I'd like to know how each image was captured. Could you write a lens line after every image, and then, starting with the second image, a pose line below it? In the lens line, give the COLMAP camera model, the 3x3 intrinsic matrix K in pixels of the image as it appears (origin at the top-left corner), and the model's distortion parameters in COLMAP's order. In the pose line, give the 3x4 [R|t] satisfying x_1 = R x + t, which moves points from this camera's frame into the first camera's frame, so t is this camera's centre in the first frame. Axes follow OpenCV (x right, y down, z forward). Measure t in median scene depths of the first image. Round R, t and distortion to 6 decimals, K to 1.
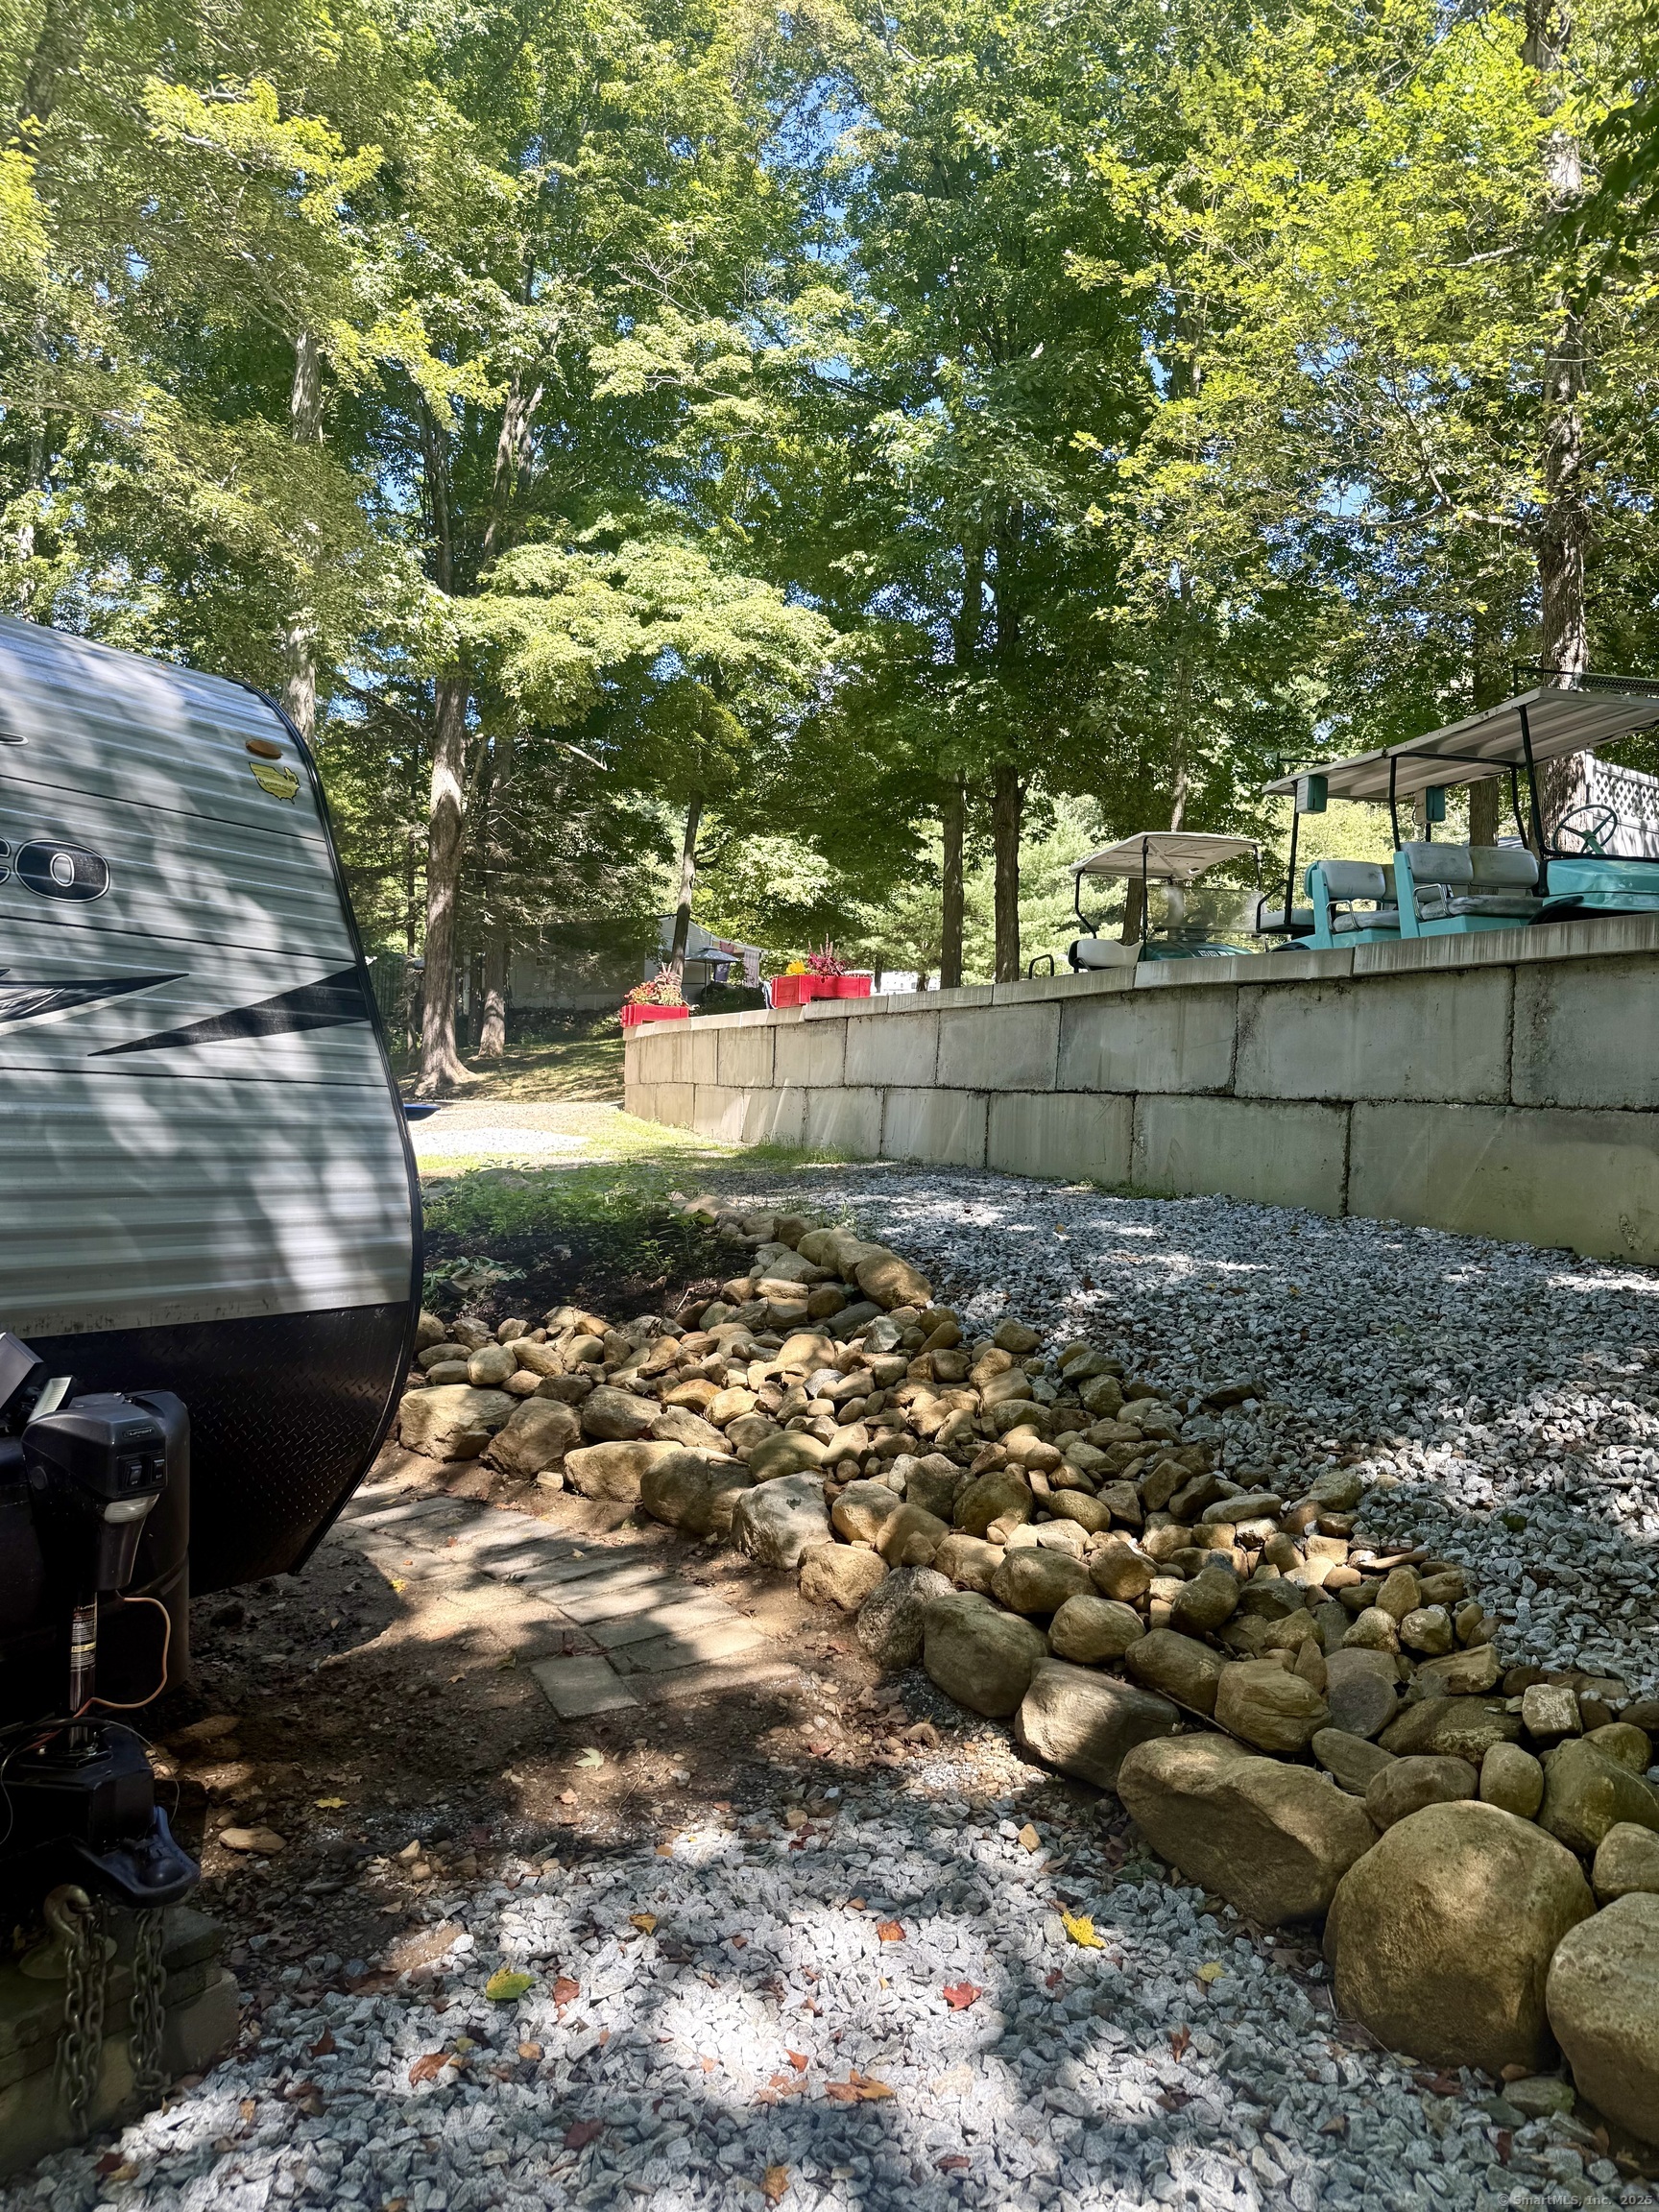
lens RADIAL K [[1555.4, 0, 824.6], [0, 1555.4, 1112.2], [0, 0, 1]] dist [-0.003881, -0.003344]
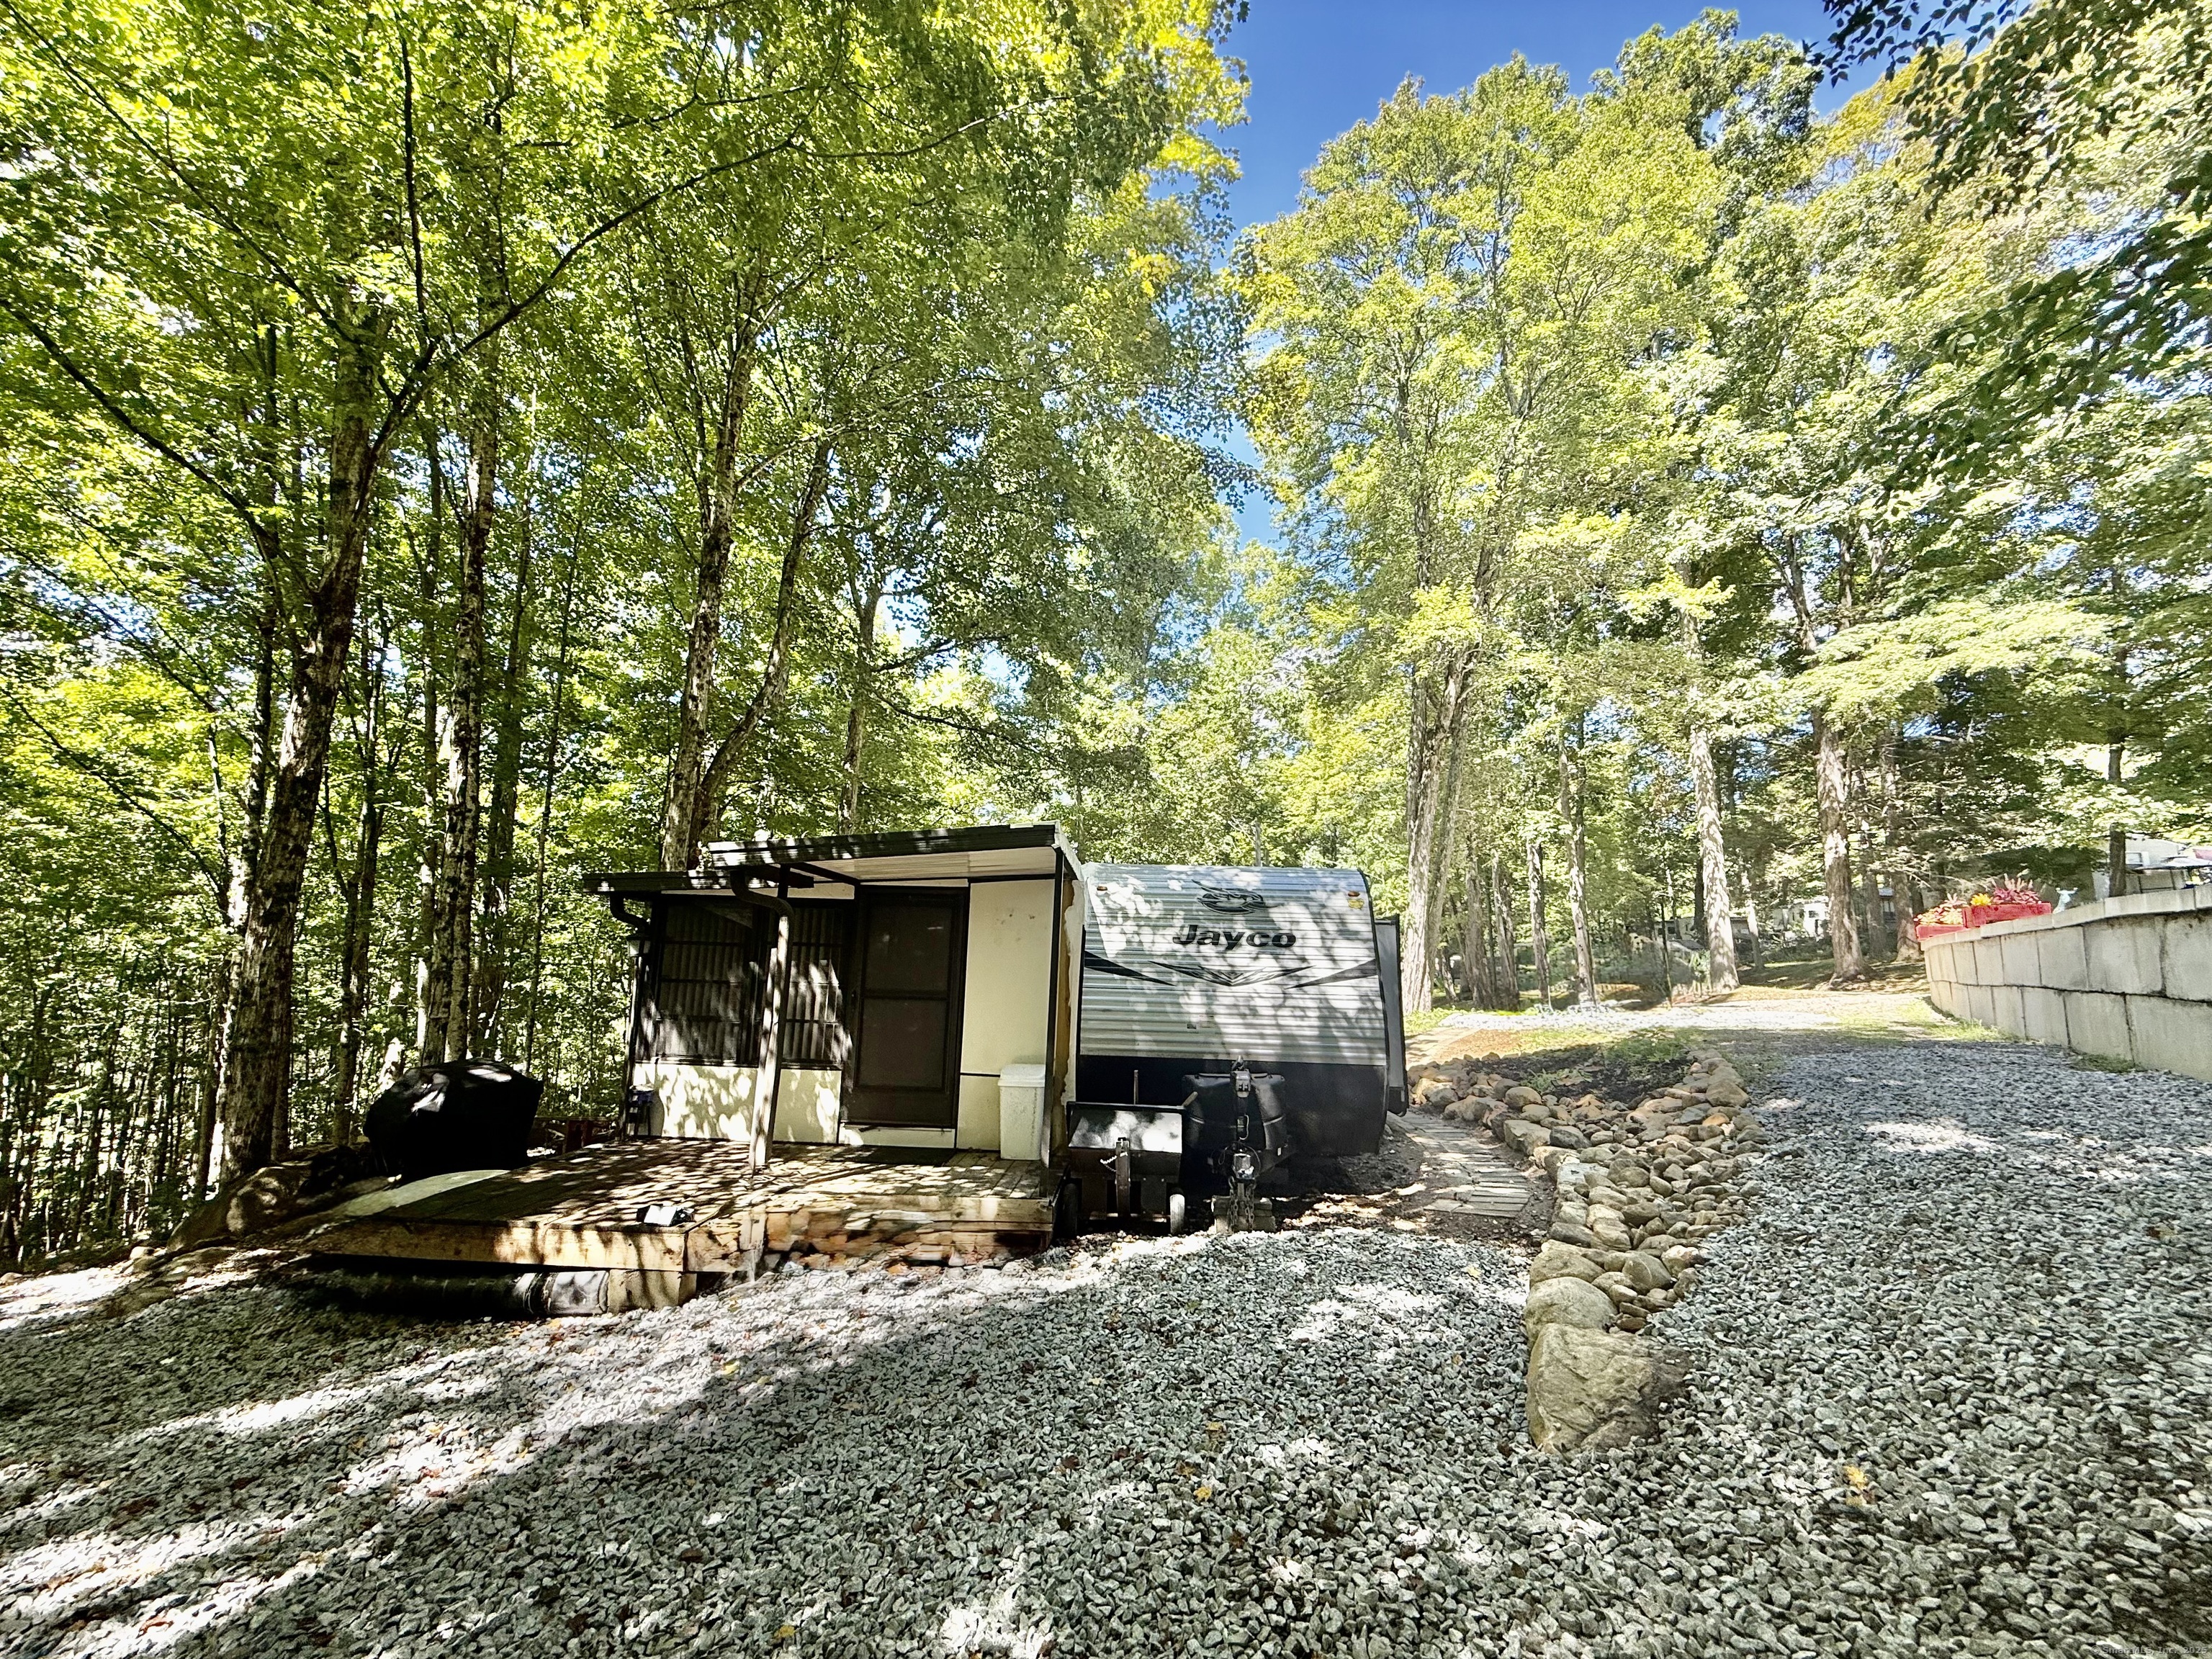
lens RADIAL K [[882.2, 0, 1110.8], [0, 882.2, 843.7], [0, 0, 1]] dist [0.000238, -0.000067]
pose [[0.516507, -0.137709, -0.845137, 0.152137], [-0.005539, 0.986426, -0.164116, -0.003660], [0.856265, 0.089448, 0.508733, -0.063030]]
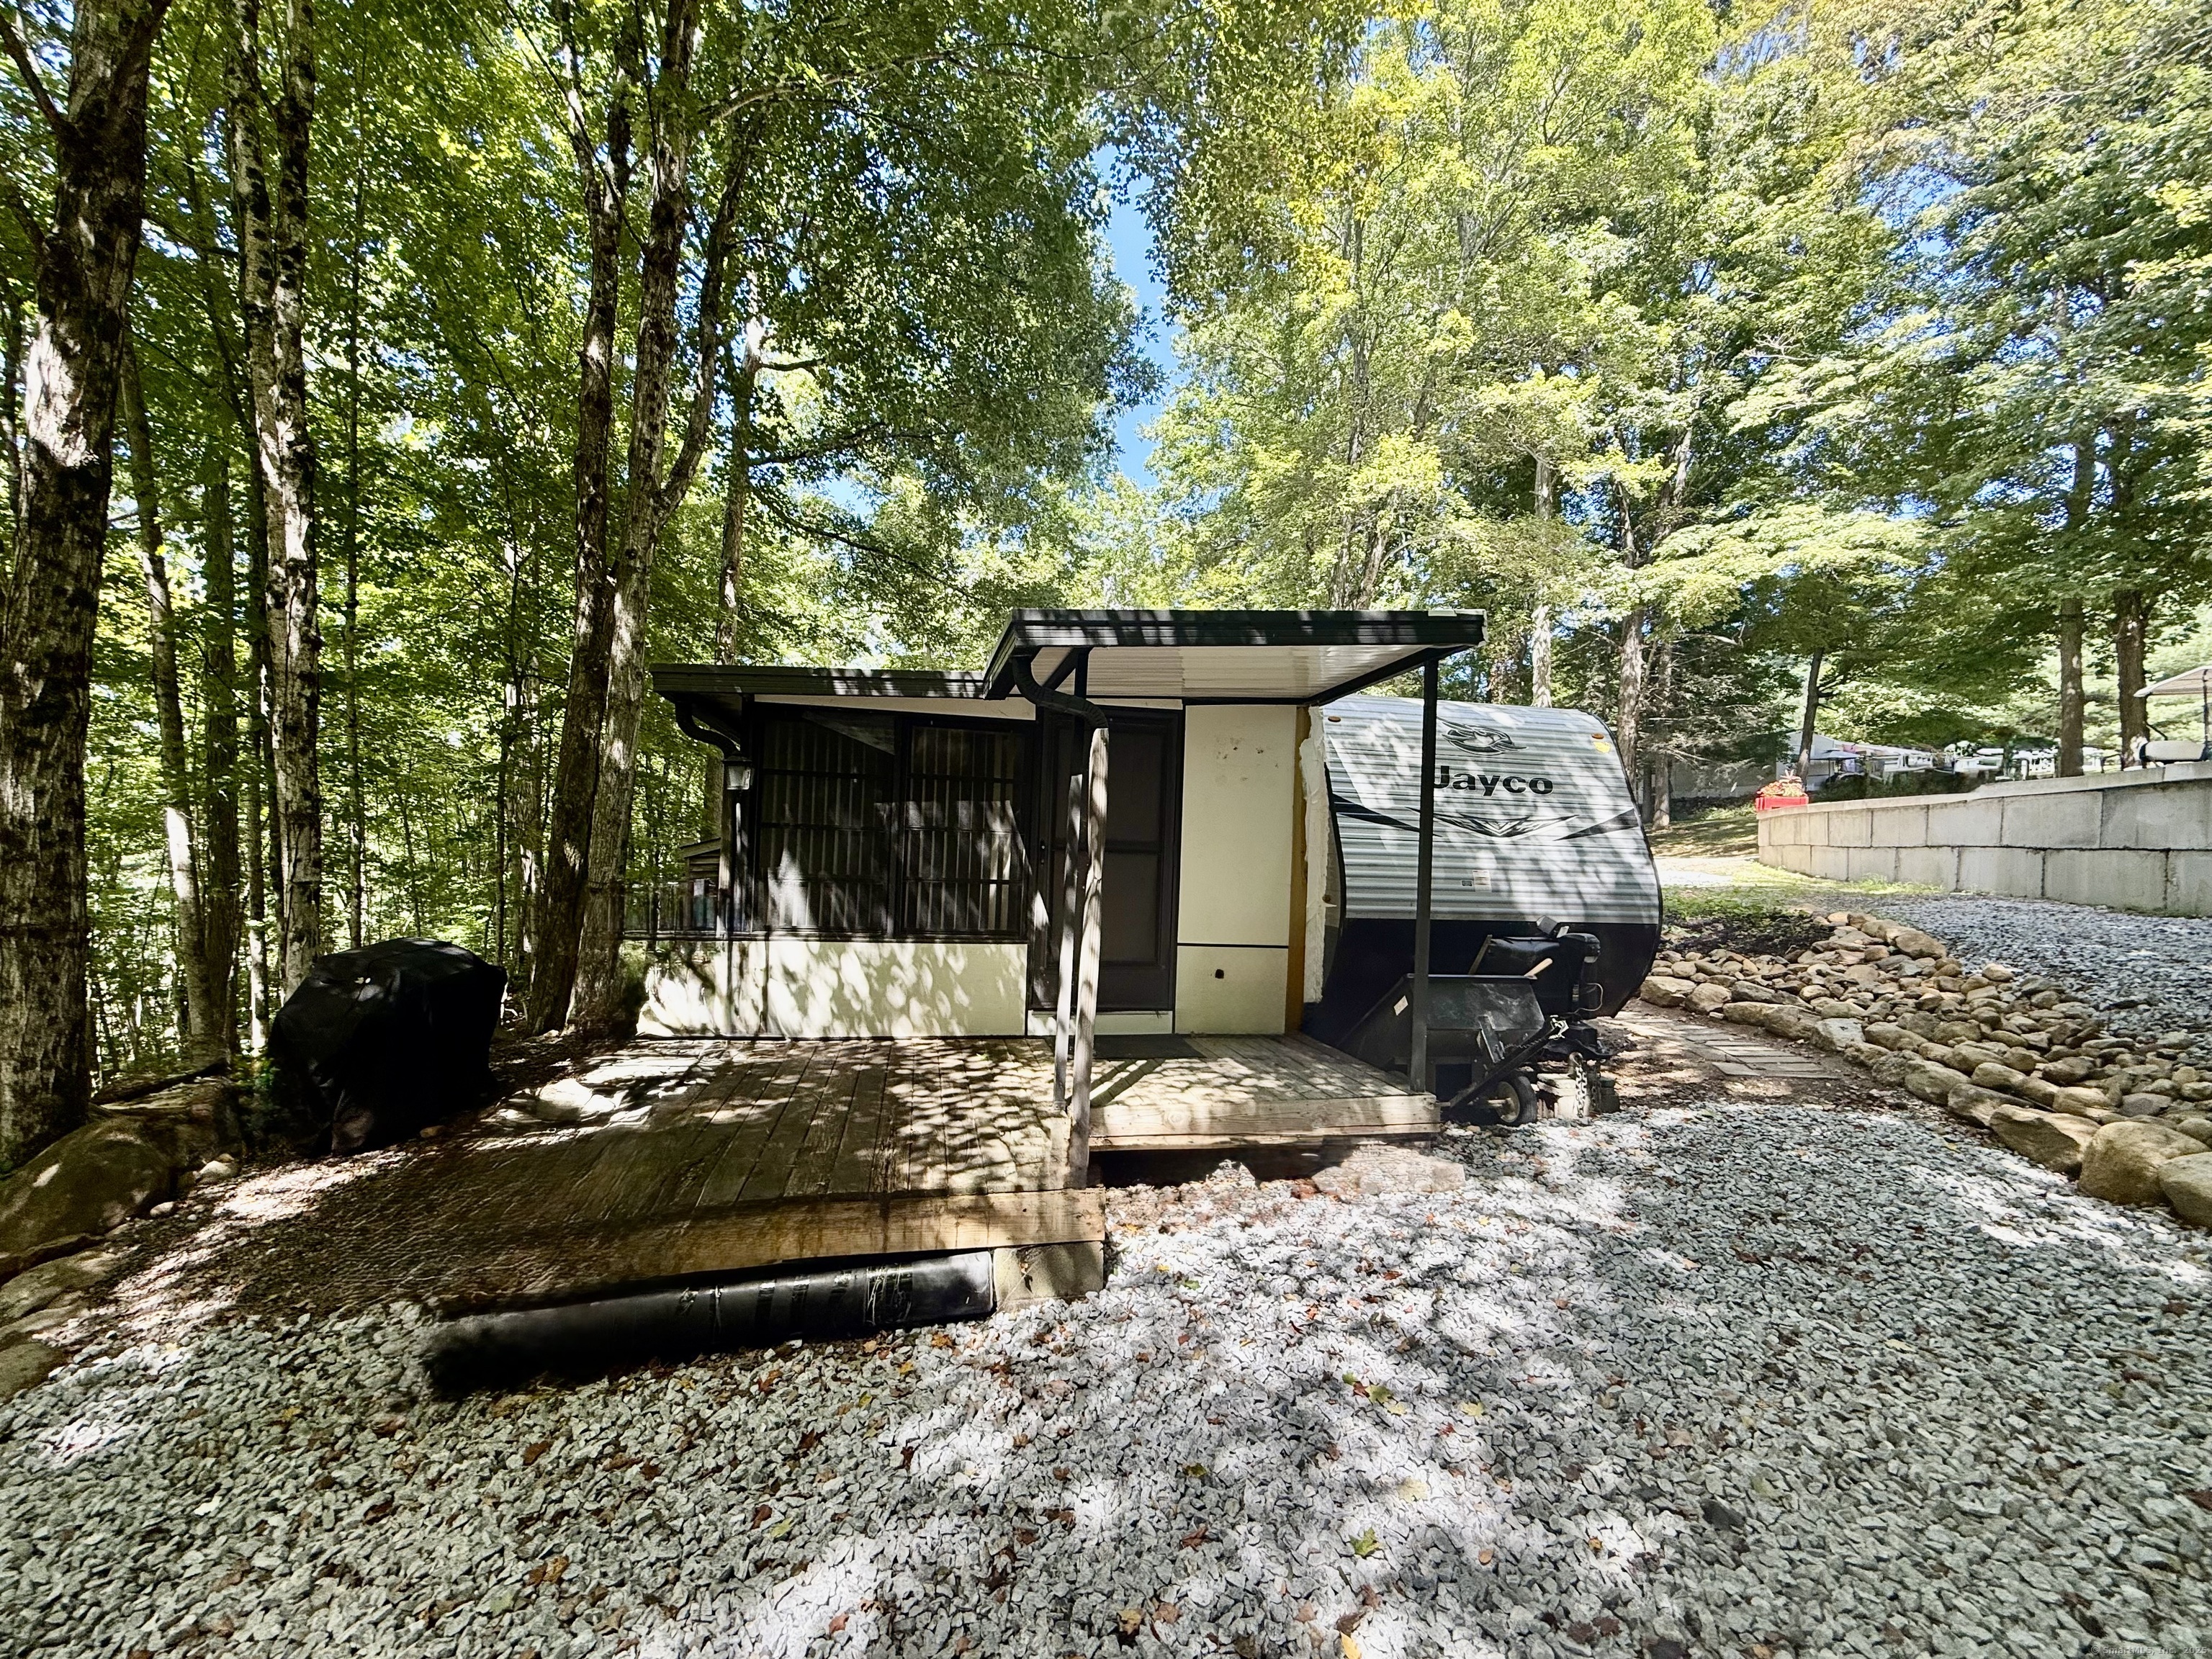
lens RADIAL K [[882.2, 0, 1098.4], [0, 882.2, 831.0], [0, 0, 1]] dist [0.000238, -0.000067]
pose [[0.715178, -0.017085, -0.698733, 0.019643], [-0.006785, 0.999484, -0.031383, 0.001247], [0.698909, 0.027186, 0.714694, -0.131389]]
